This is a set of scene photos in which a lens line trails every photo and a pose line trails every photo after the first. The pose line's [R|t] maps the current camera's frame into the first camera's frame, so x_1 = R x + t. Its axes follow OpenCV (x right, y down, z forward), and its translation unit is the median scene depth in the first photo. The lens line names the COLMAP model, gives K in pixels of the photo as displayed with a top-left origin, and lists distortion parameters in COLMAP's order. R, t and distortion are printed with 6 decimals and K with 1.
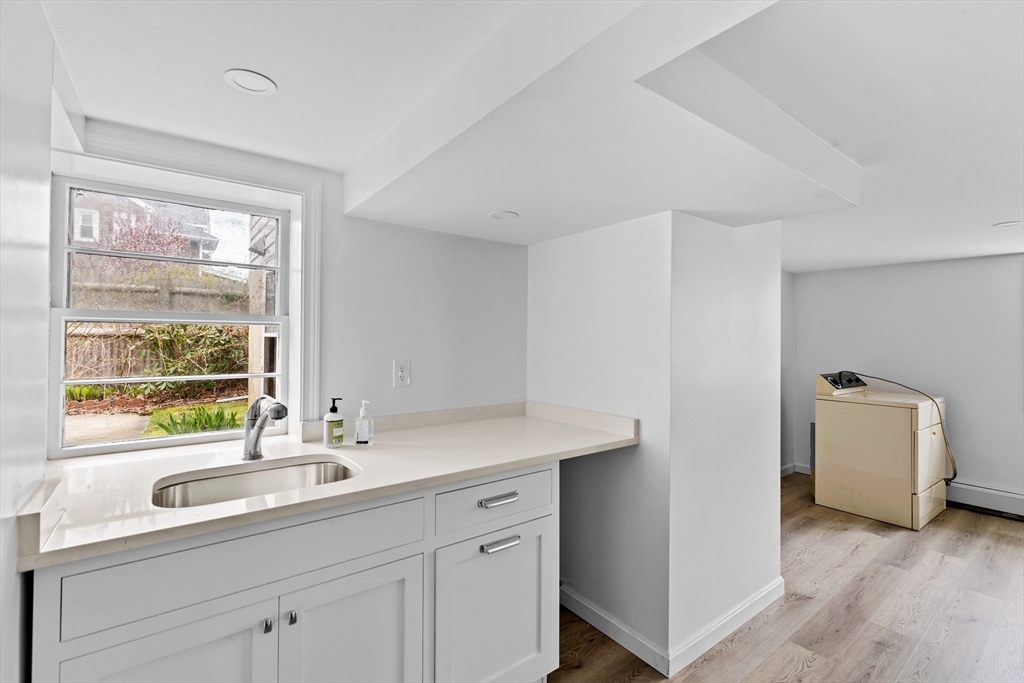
lens RADIAL K [[457.6, 0, 516.2], [0, 457.6, 338.3], [0, 0, 1]] dist [0.005714, -0.001601]
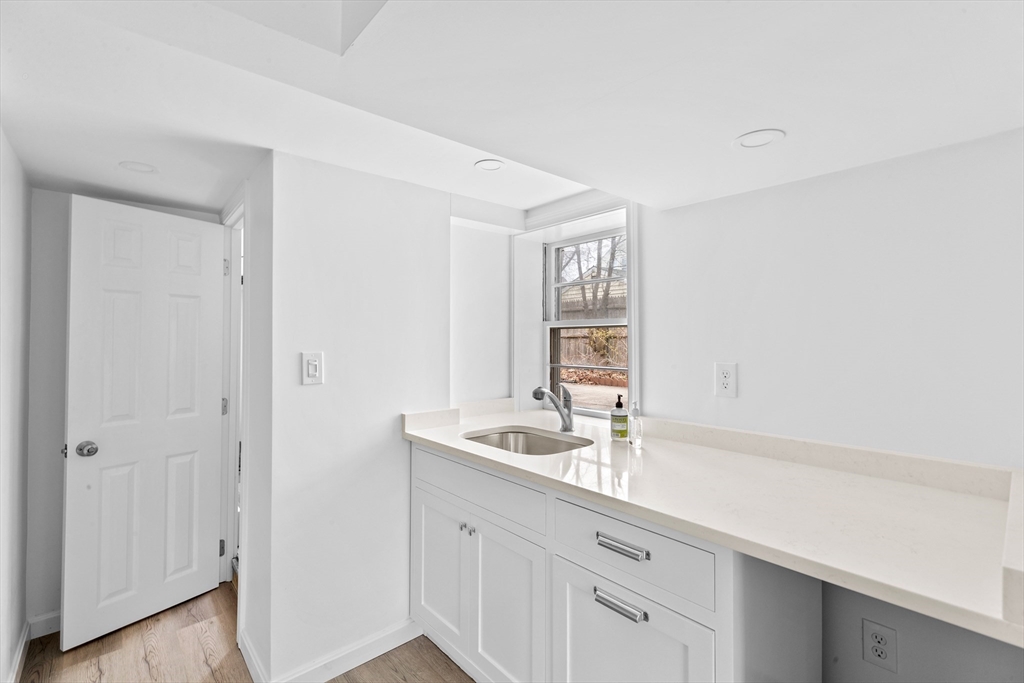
lens RADIAL K [[457.6, 0, 516.8], [0, 457.6, 334.2], [0, 0, 1]] dist [0.005714, -0.001601]
pose [[0.080884, -0.014751, -0.996614, 0.635385], [0.002447, 0.999890, -0.014601, 0.007150], [0.996721, -0.001258, 0.080911, 0.674718]]
